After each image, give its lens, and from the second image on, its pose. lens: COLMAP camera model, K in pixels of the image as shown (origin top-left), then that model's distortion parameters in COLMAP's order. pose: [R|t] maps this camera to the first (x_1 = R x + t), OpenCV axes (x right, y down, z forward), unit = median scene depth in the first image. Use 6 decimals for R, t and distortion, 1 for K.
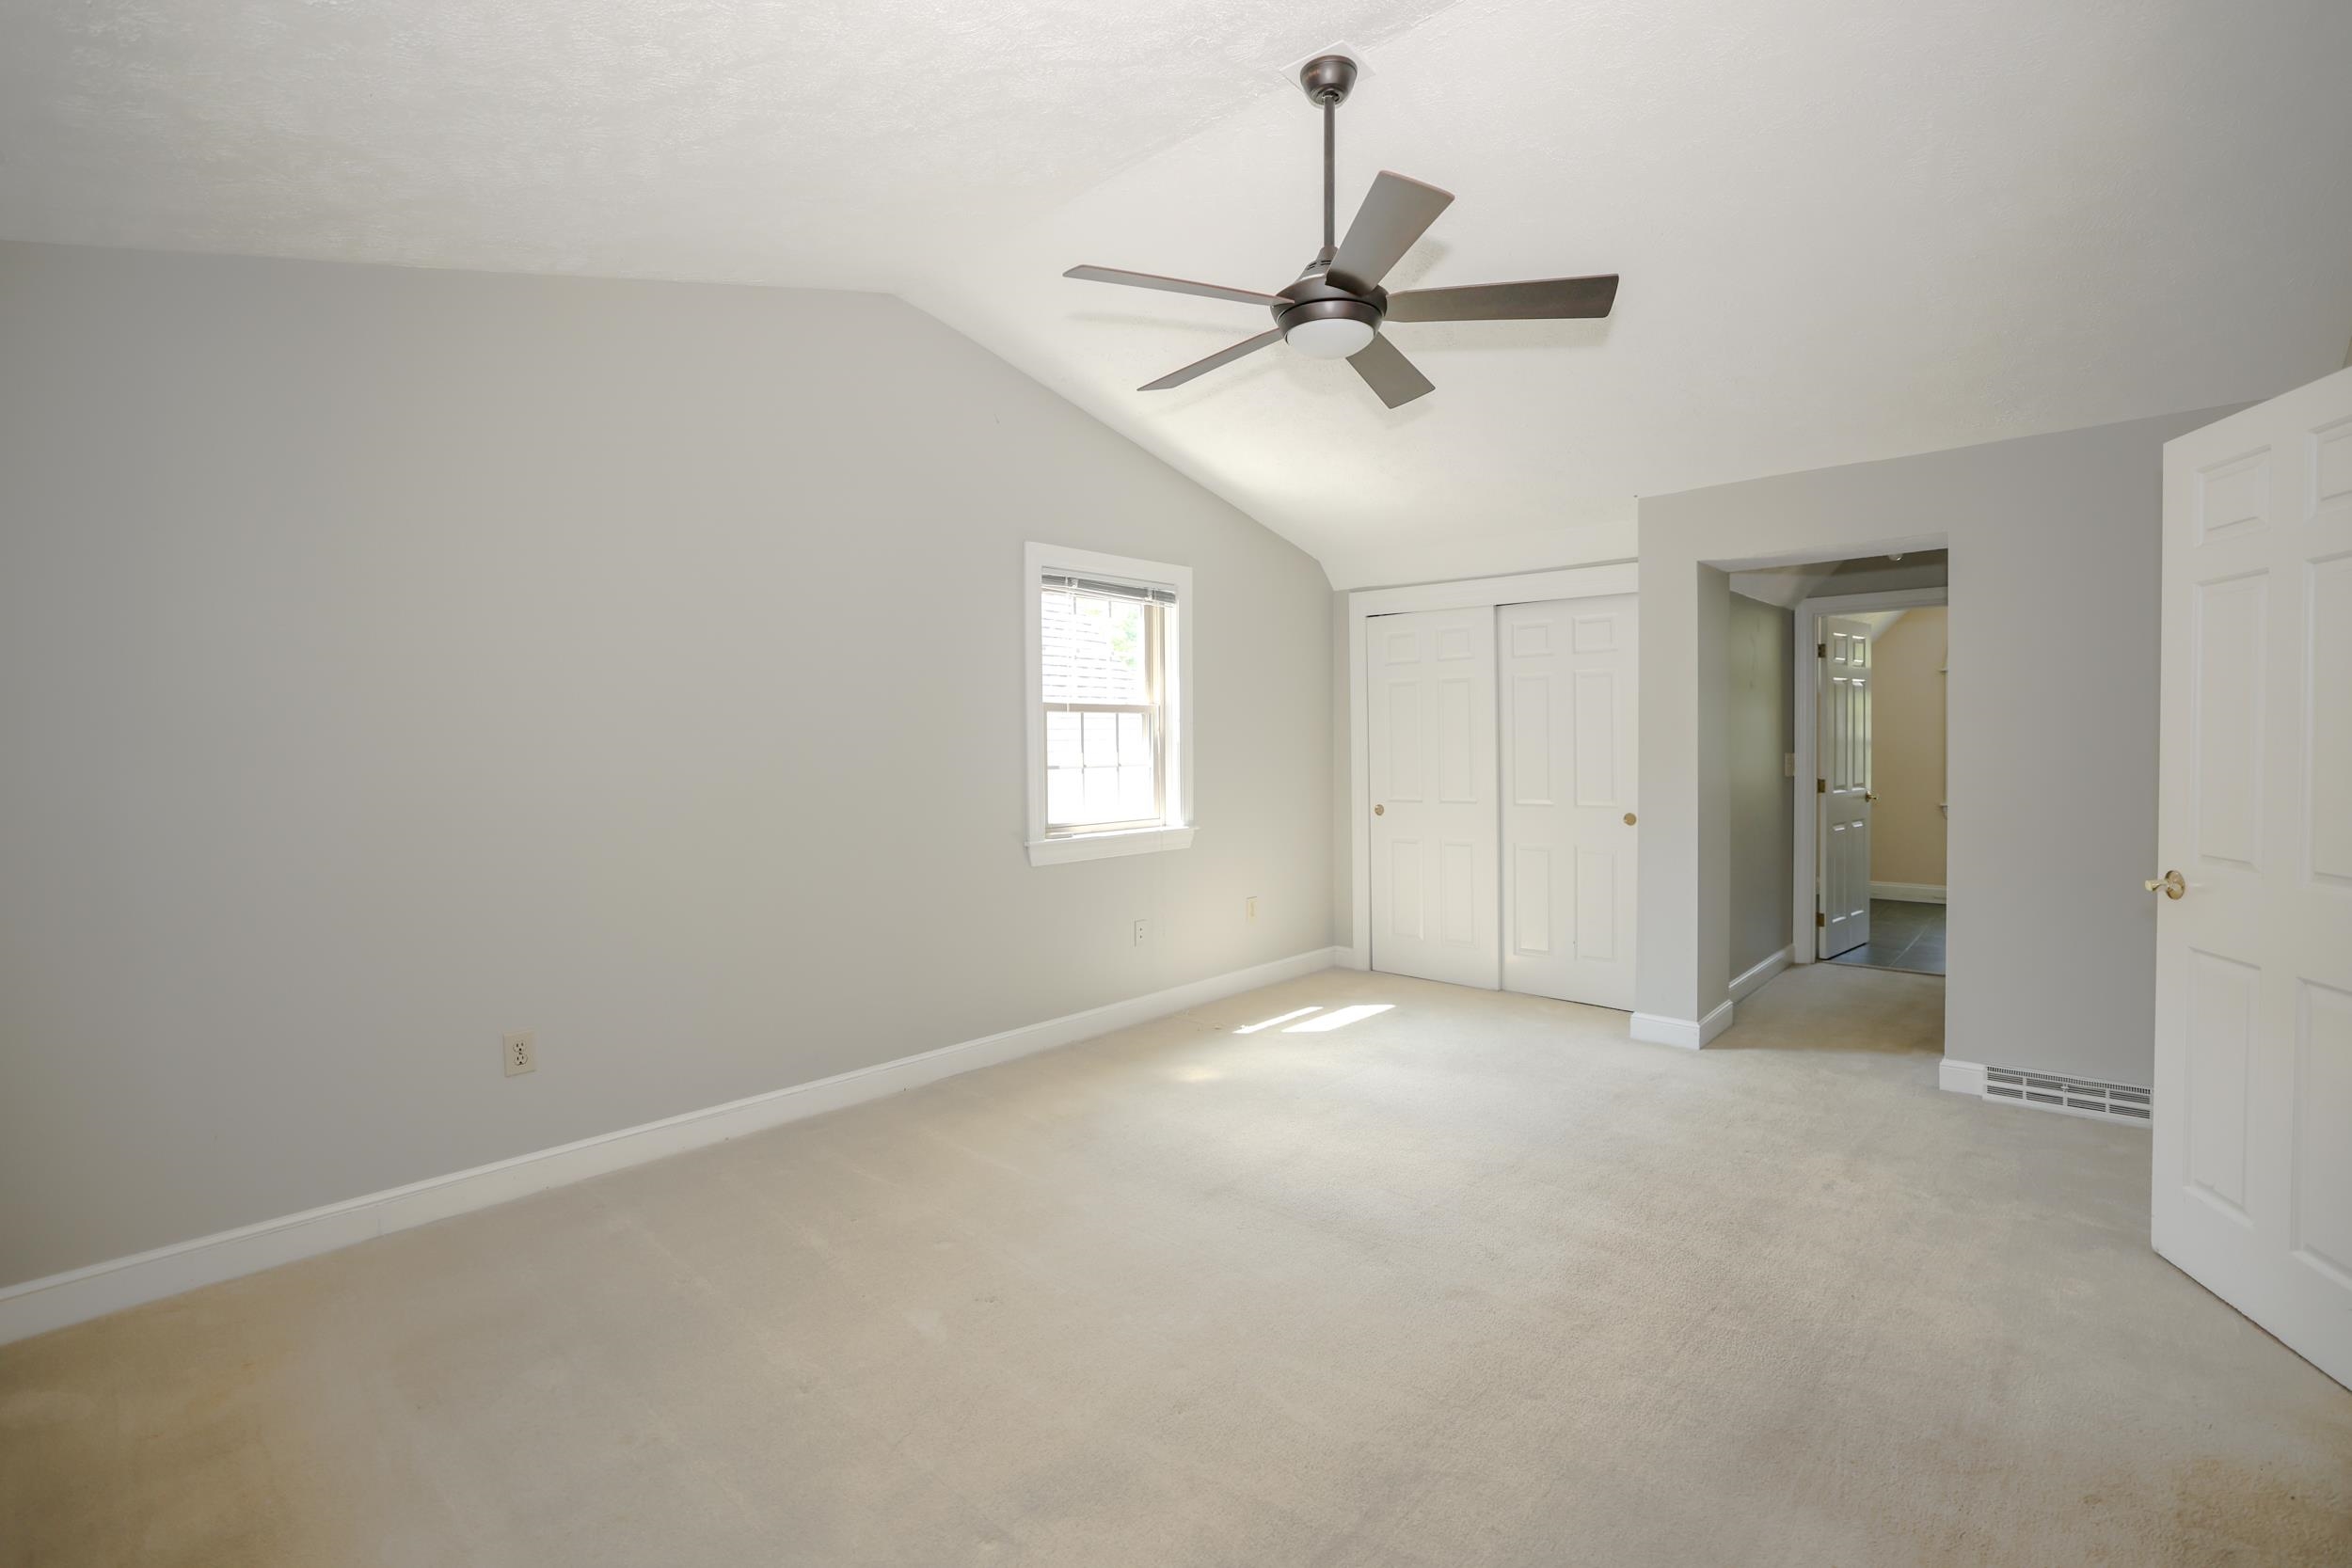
lens RADIAL K [[1012.7, 0, 1176.0], [0, 1012.7, 784.0], [0, 0, 1]] dist [-0.040304, 0.012051]
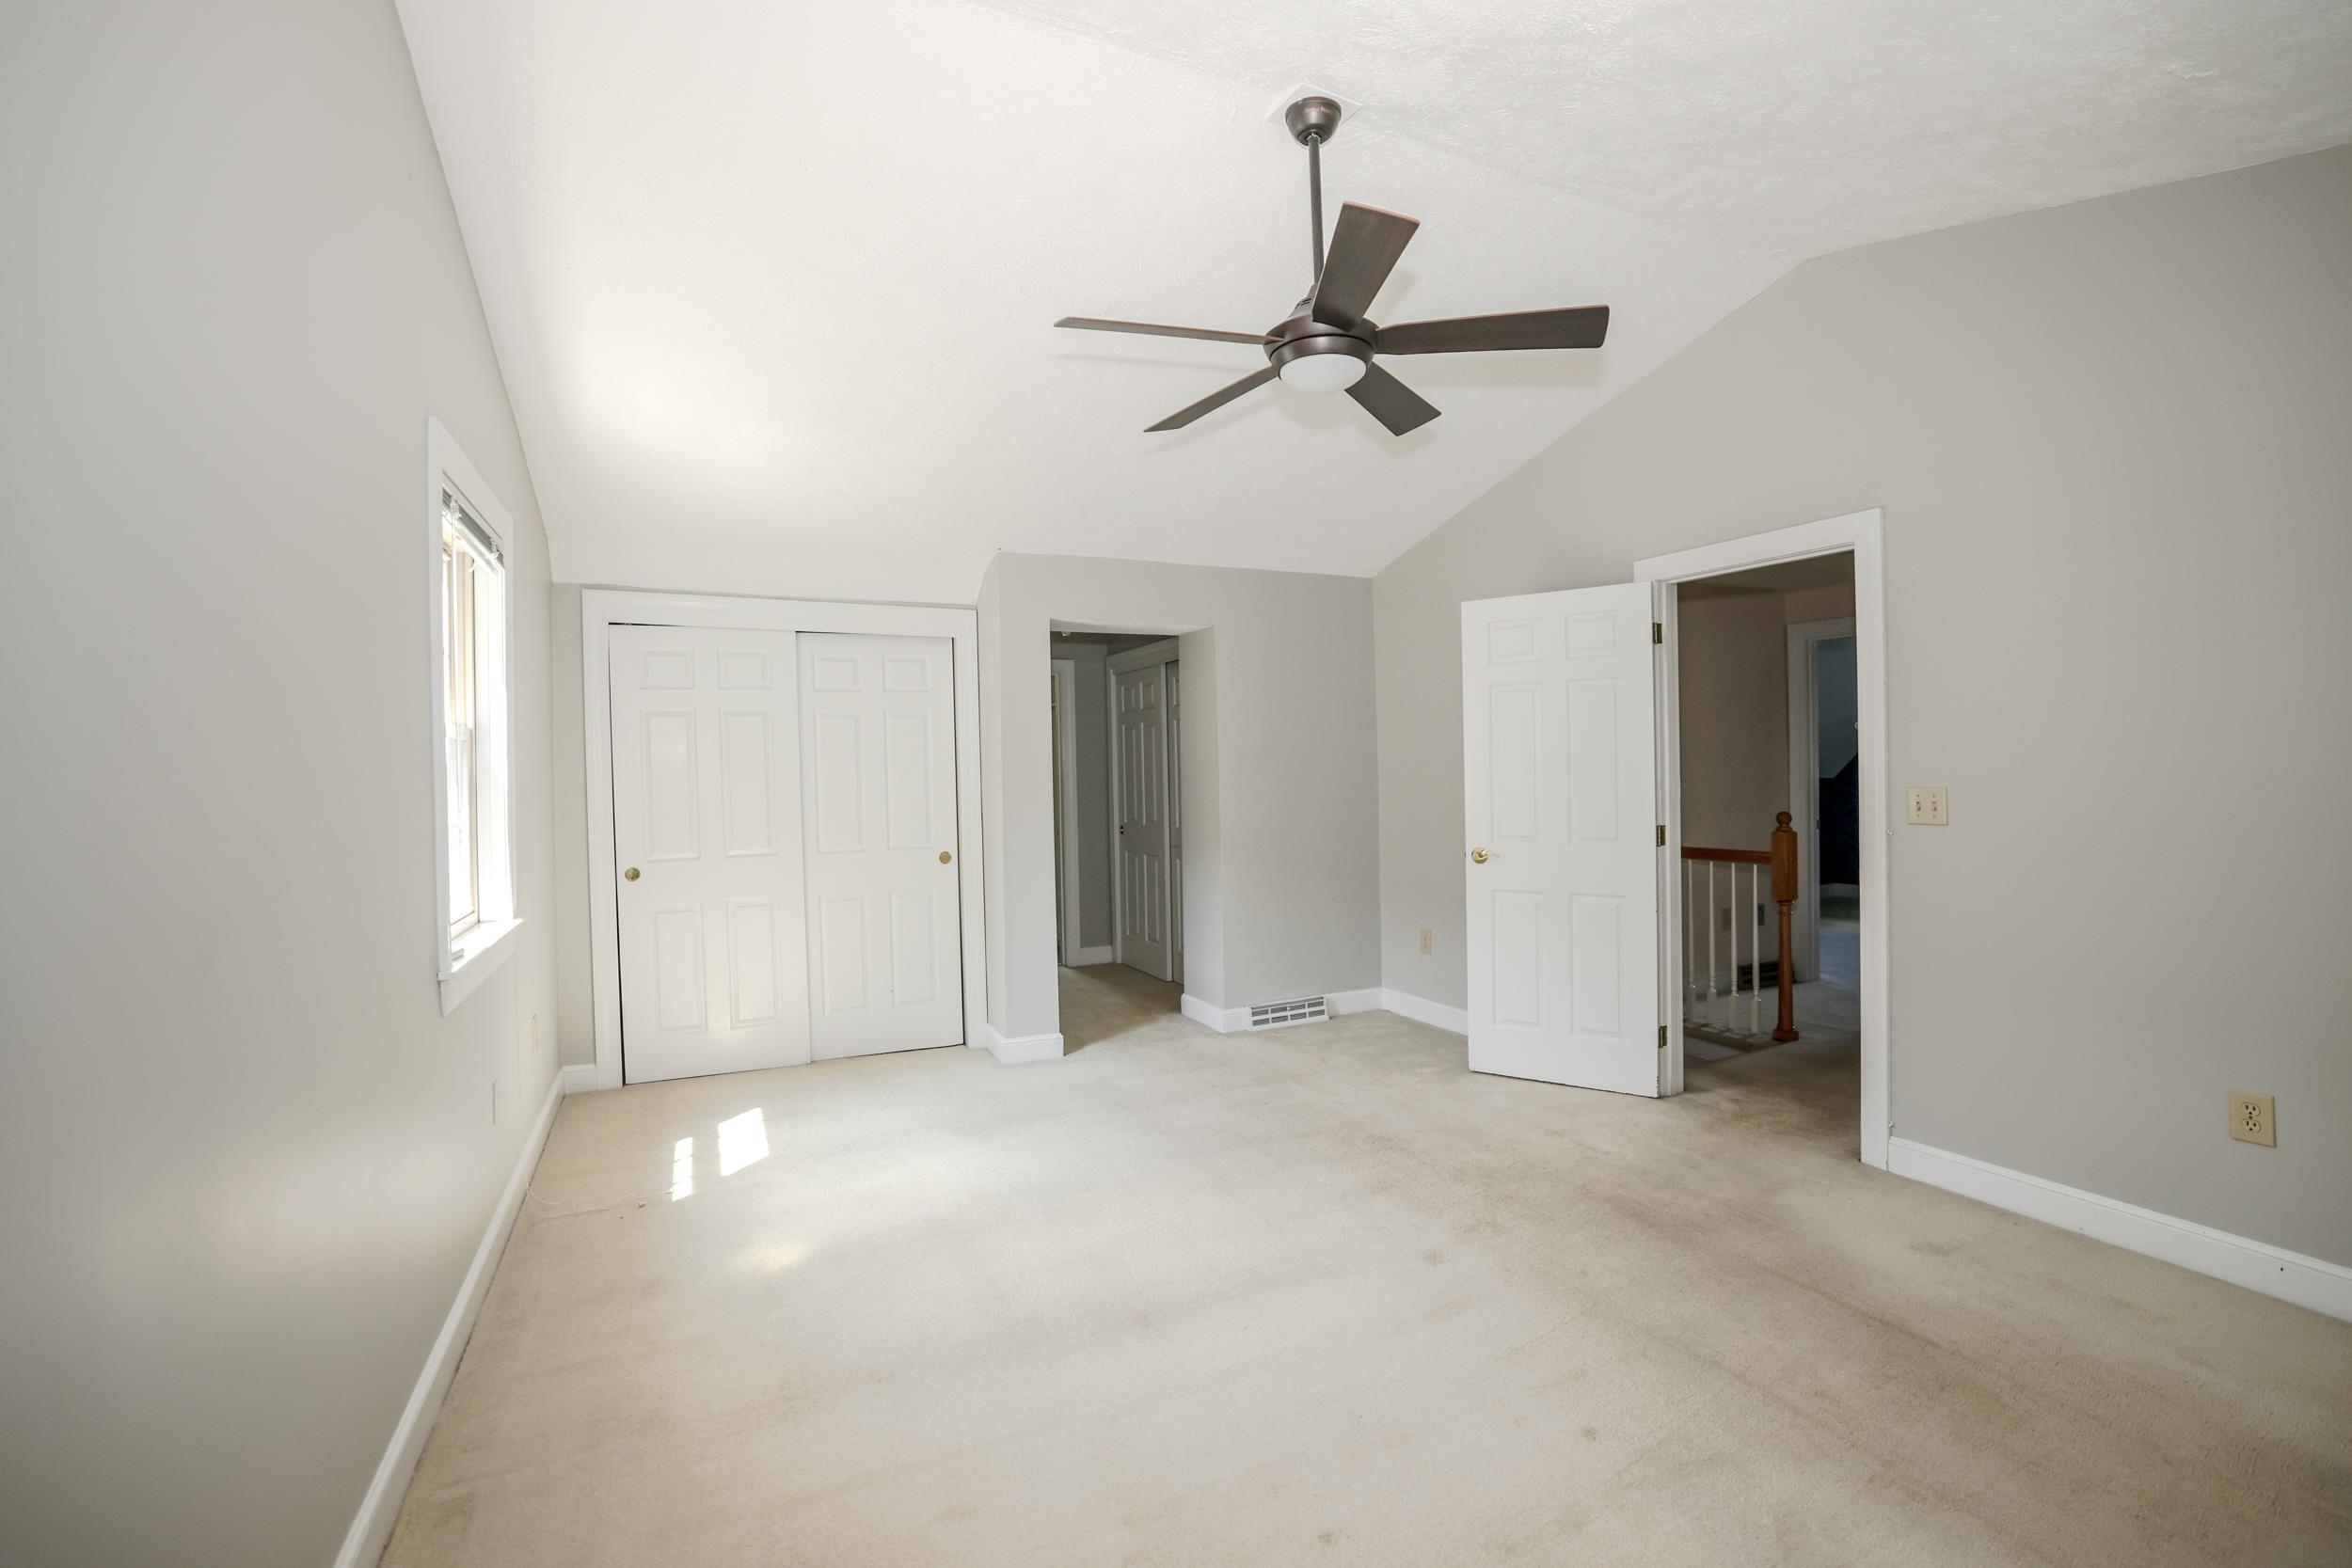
lens RADIAL K [[1039.1, 0, 1177.9], [0, 1039.1, 782.0], [0, 0, 1]] dist [-0.044802, 0.016852]
pose [[0.397801, -0.006517, 0.917448, -0.486513], [0.052702, 0.998486, -0.015759, -0.014743], [-0.915957, 0.054620, 0.397543, 0.416038]]
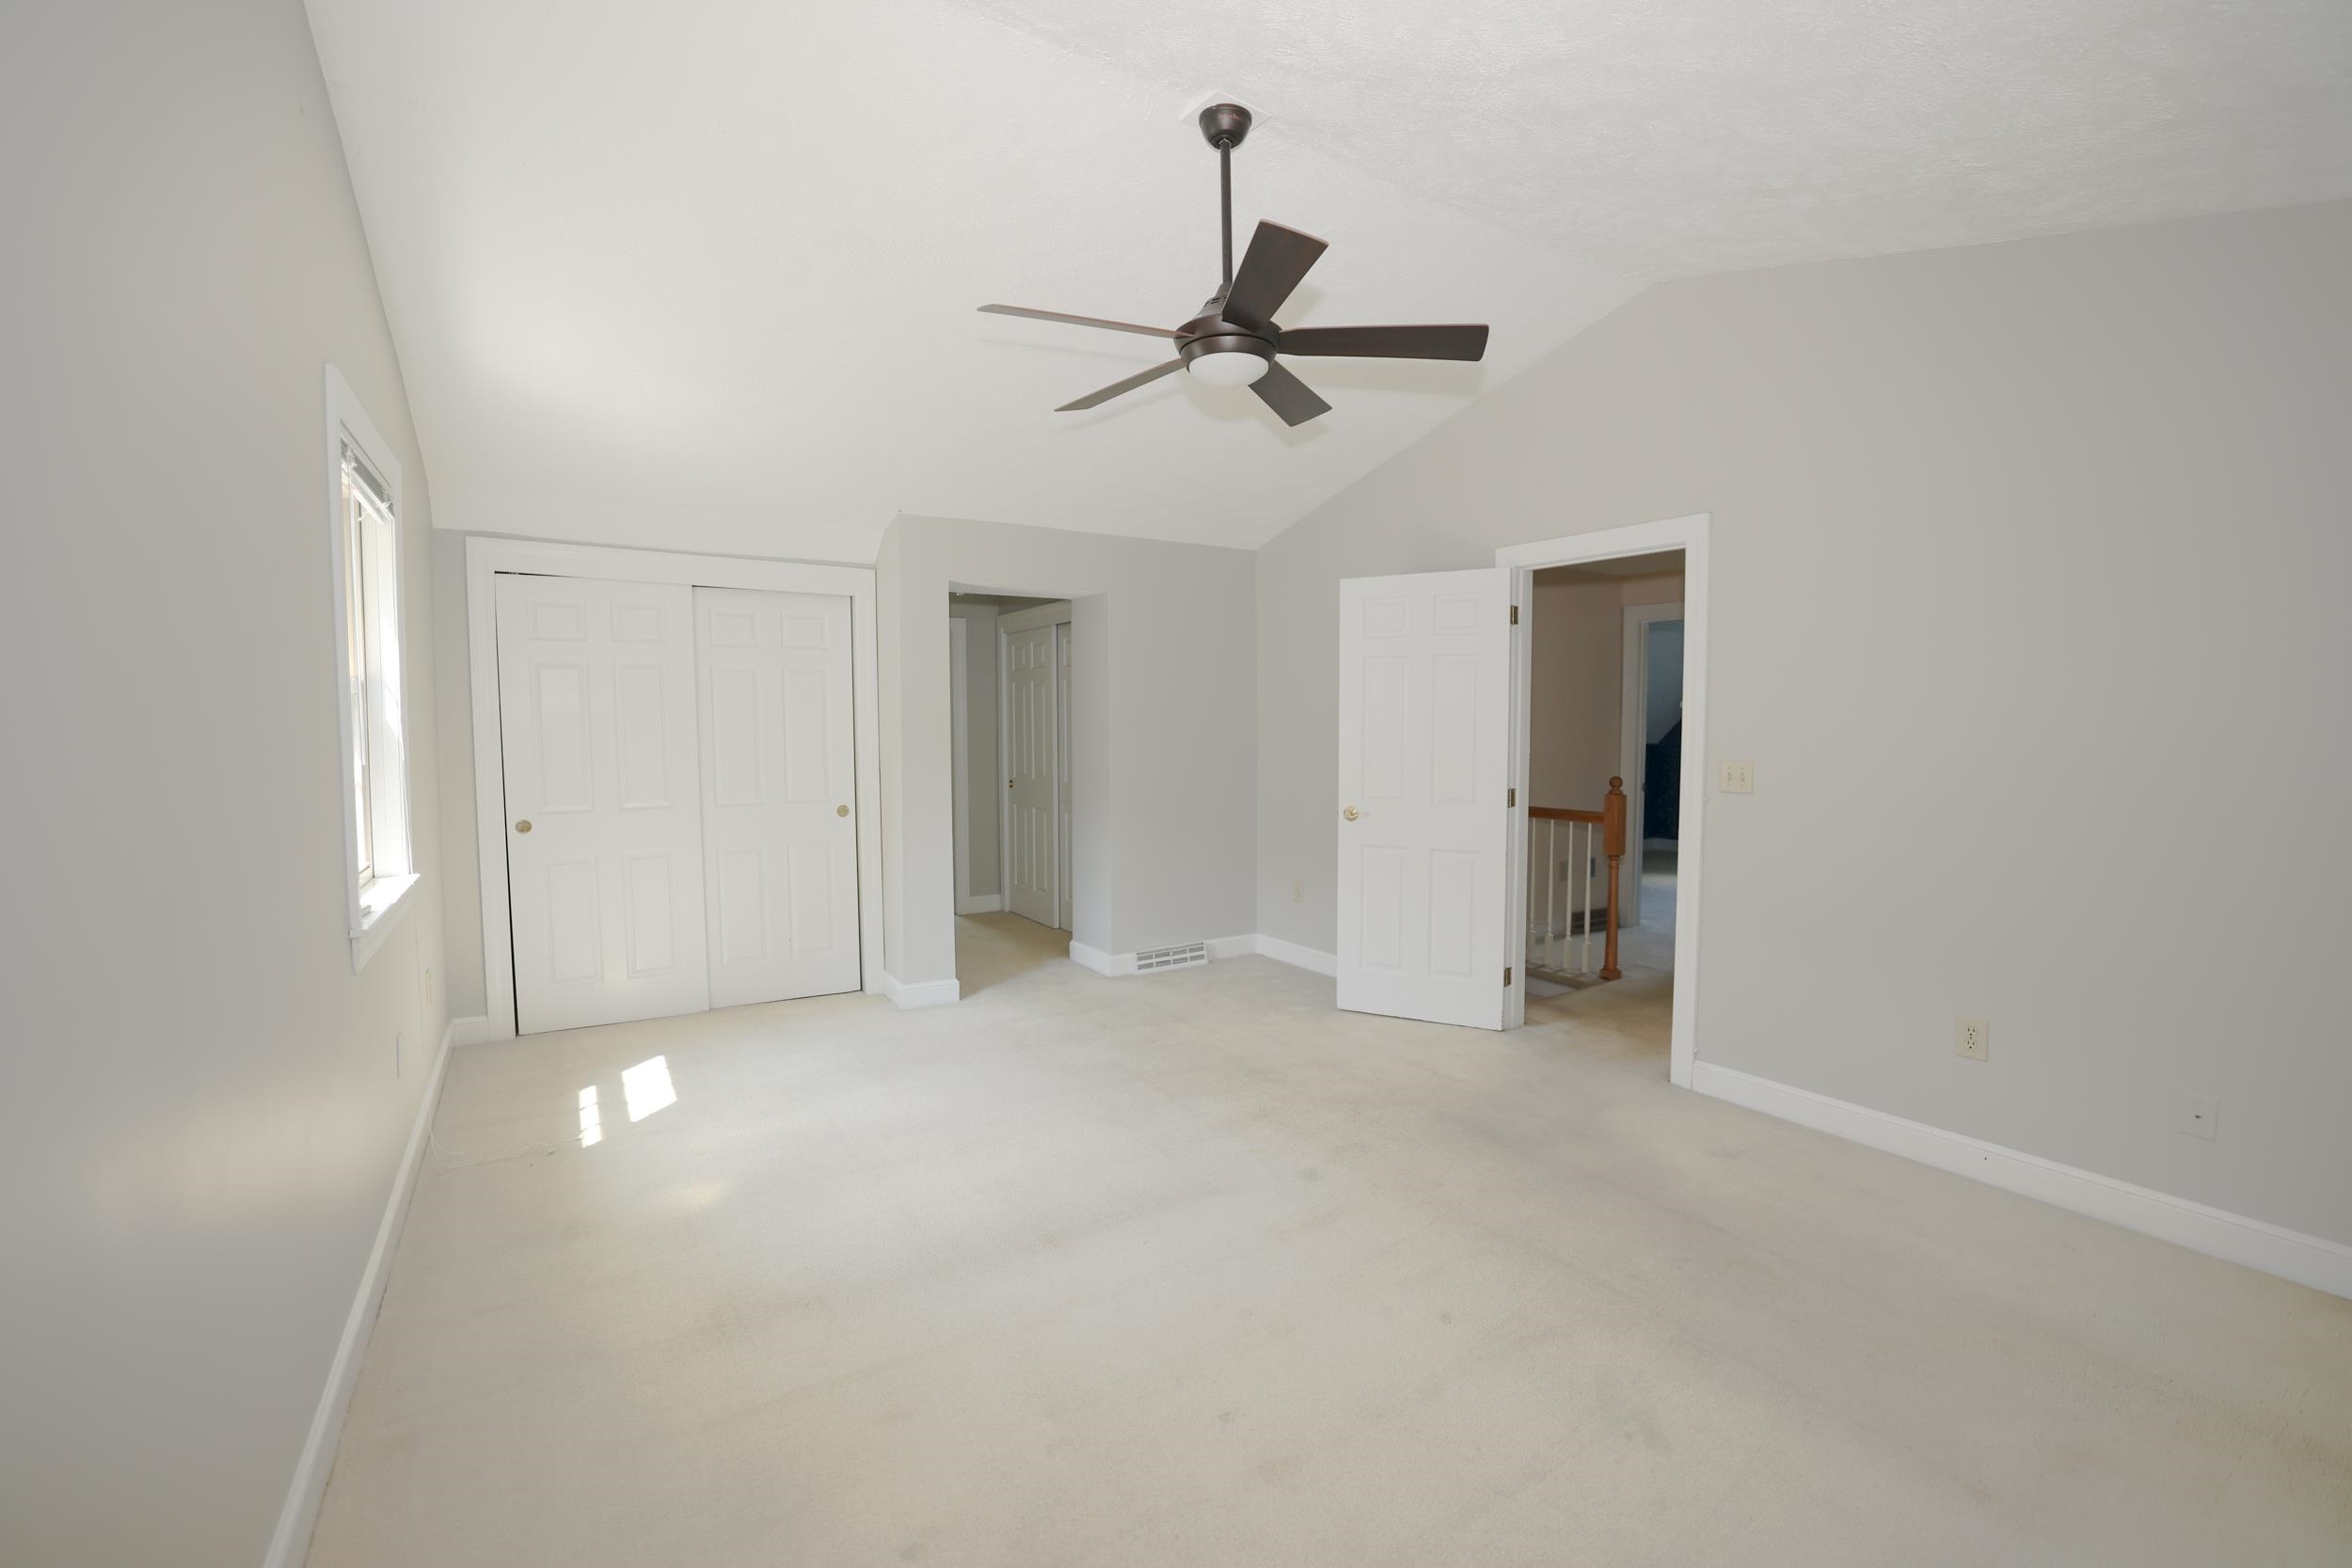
lens RADIAL K [[1003.3, 0, 1176.0], [0, 1003.3, 784.0], [0, 0, 1]] dist [-0.044512, 0.016401]
pose [[0.284582, -0.048372, 0.957431, -0.516875], [0.037720, 0.998518, 0.039237, -0.024362], [-0.957909, 0.024948, 0.285984, 0.424676]]
